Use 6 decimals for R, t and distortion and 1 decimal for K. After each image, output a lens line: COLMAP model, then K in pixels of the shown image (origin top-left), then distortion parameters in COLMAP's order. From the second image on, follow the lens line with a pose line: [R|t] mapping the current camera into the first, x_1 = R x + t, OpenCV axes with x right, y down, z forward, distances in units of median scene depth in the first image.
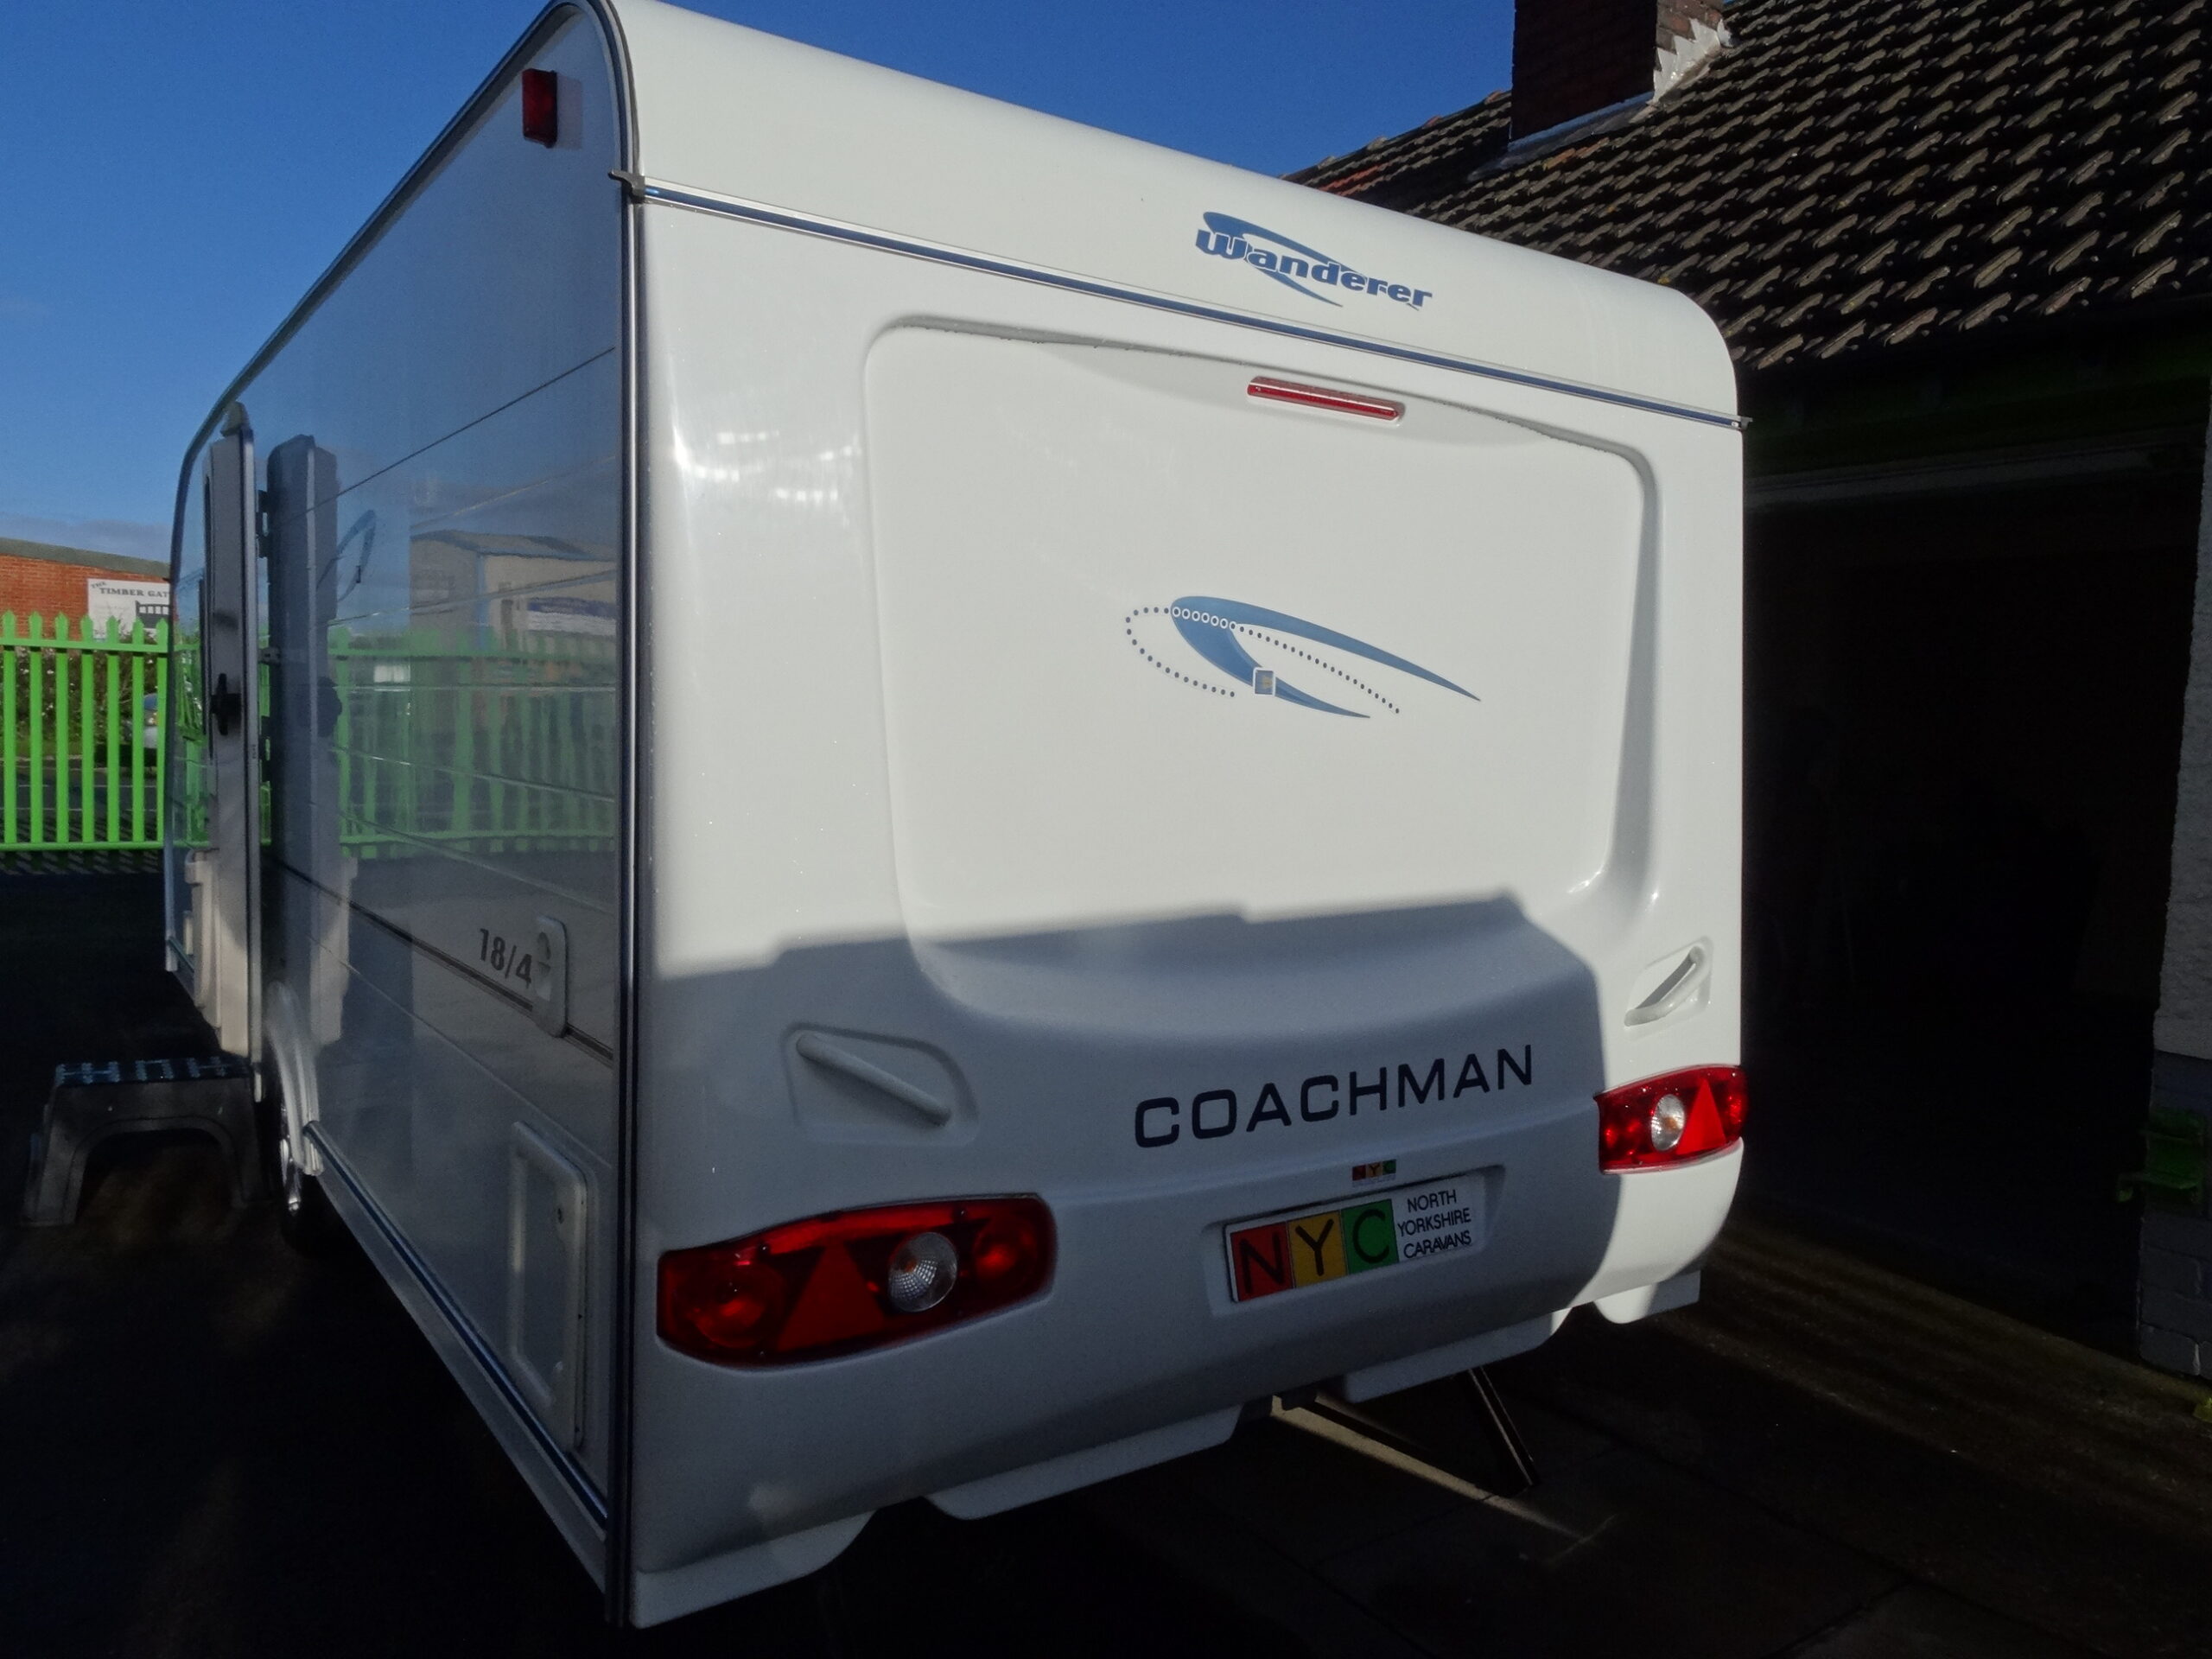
lens RADIAL K [[1593.4, 0, 1106.0], [0, 1593.4, 829.5], [0, 0, 1]] dist [-0.000070, 0.000433]
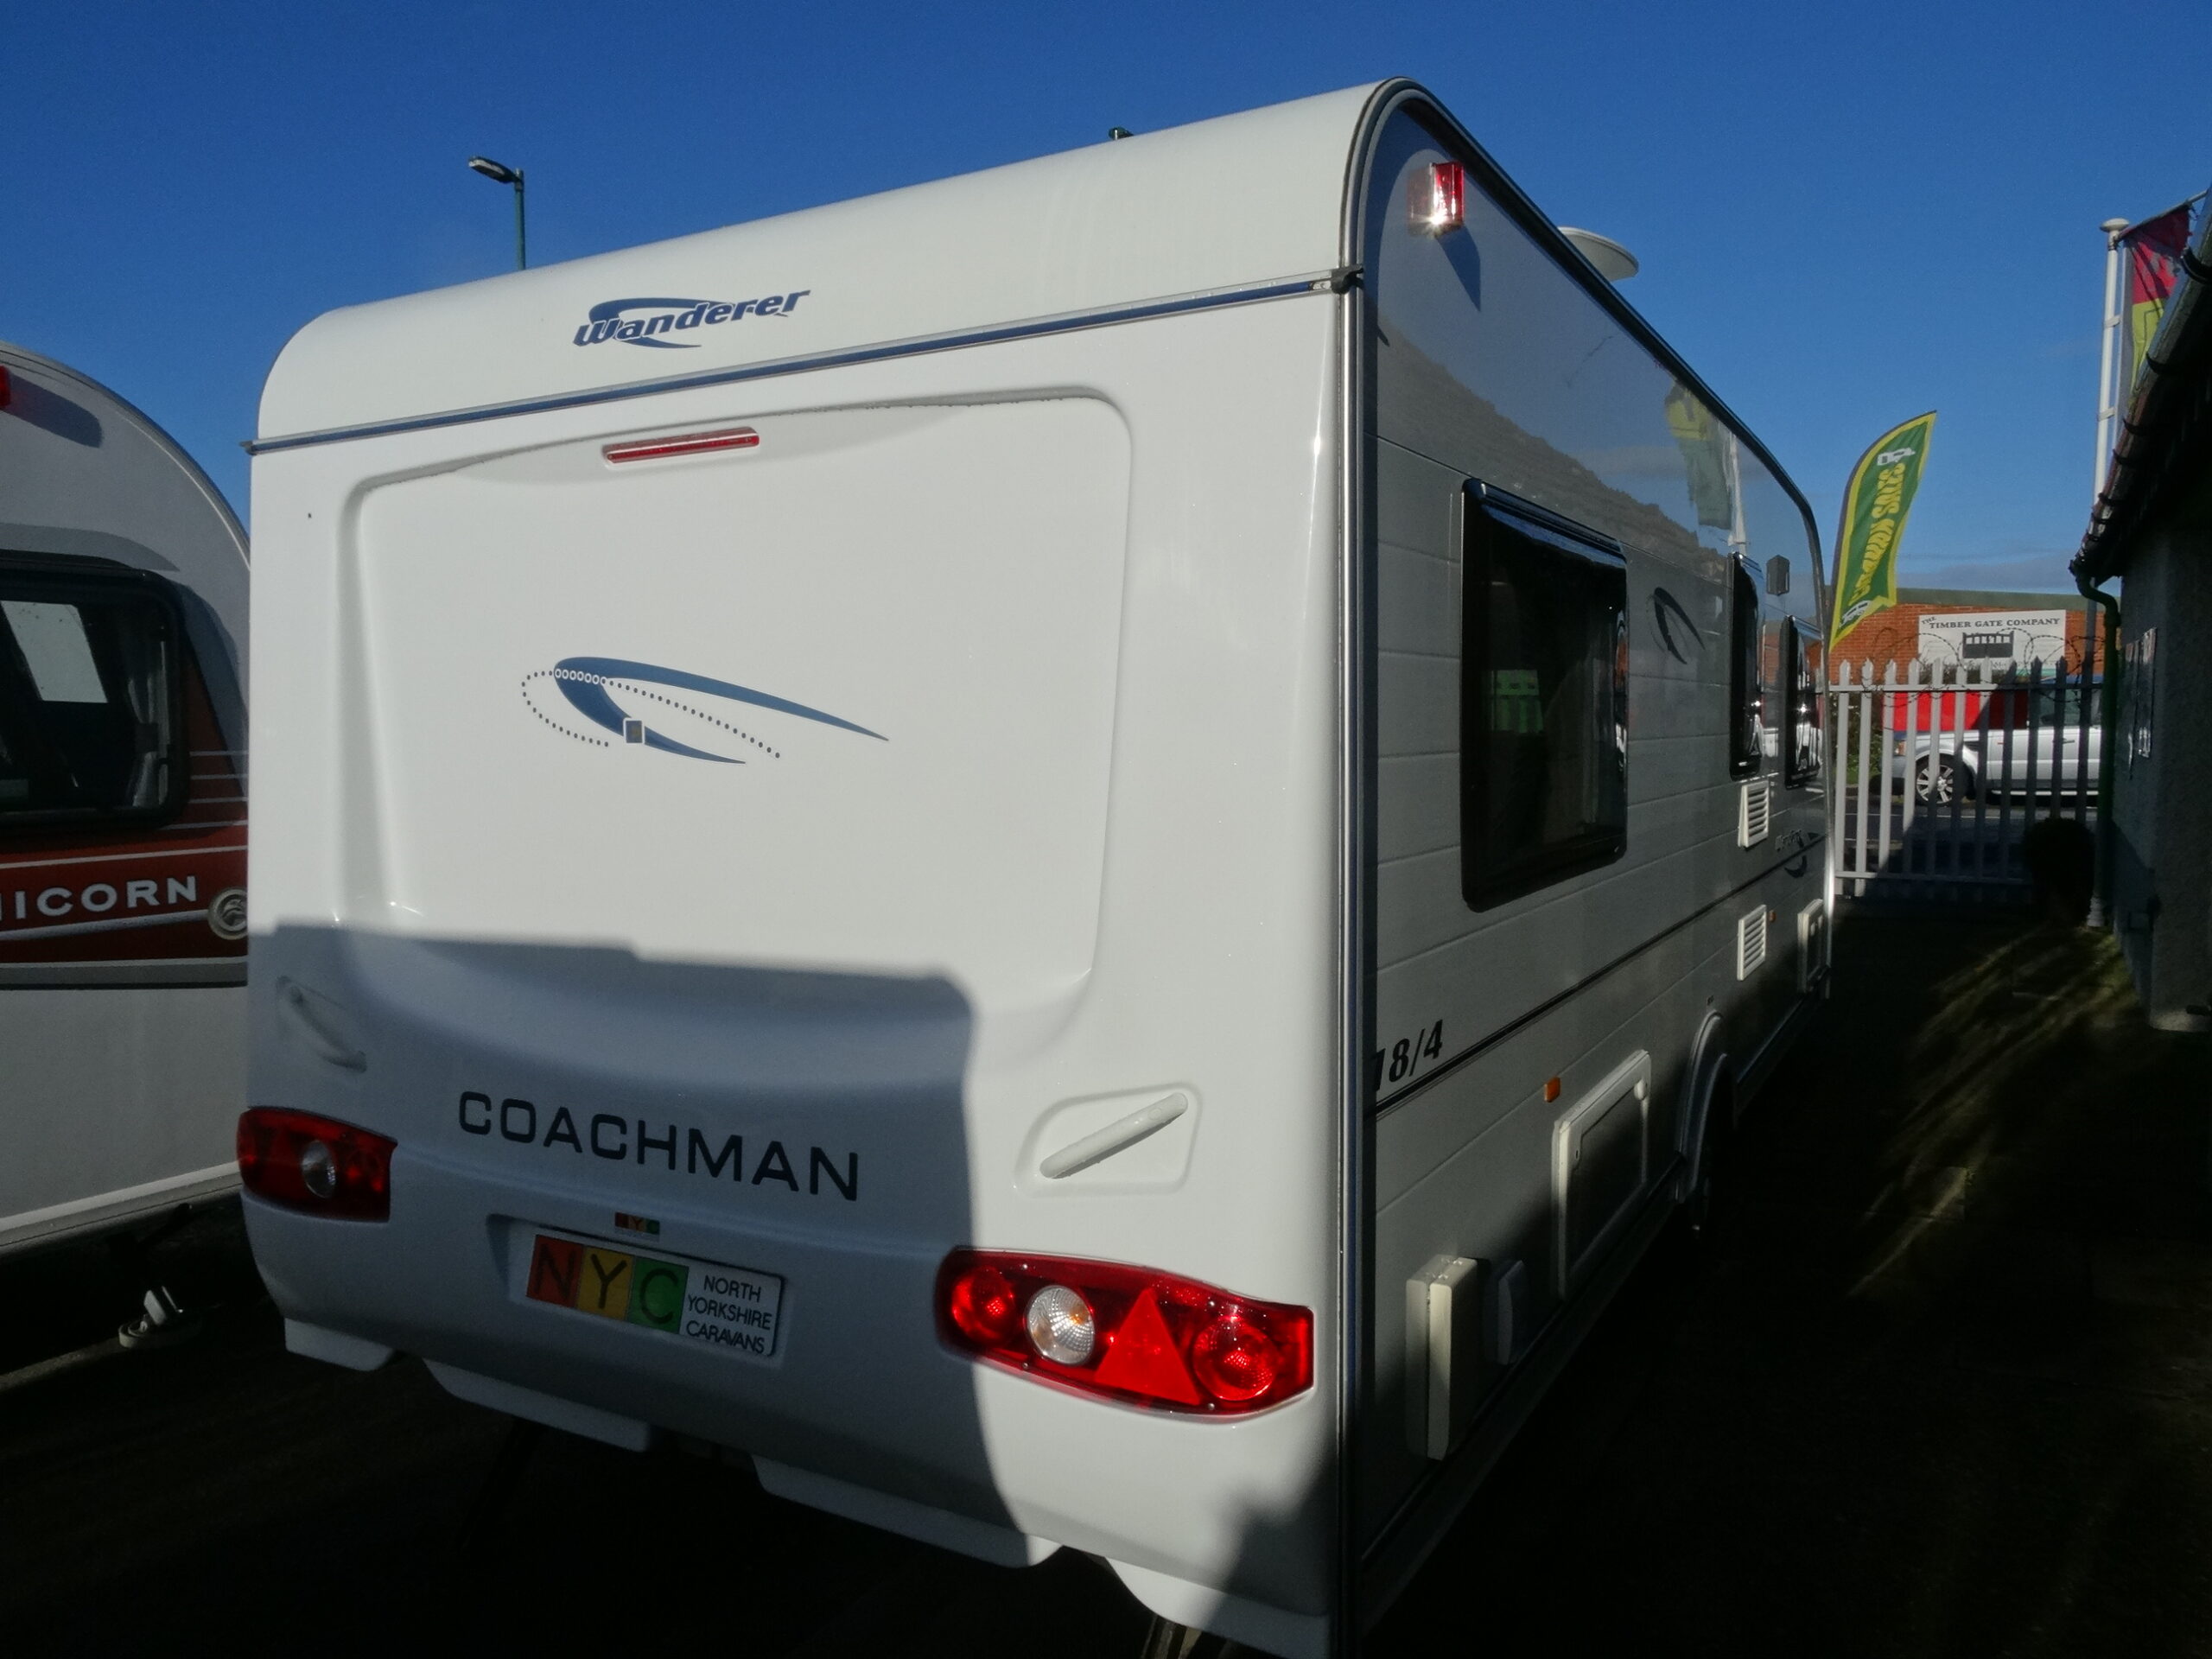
lens RADIAL K [[1593.2, 0, 1106.0], [0, 1593.2, 829.5], [0, 0, 1]] dist [0.010036, -0.001857]
pose [[0.424910, 0.030533, -0.904720, 1.168752], [-0.045212, 0.998899, 0.012477, -0.054772], [0.904106, 0.035603, 0.425823, 0.828208]]
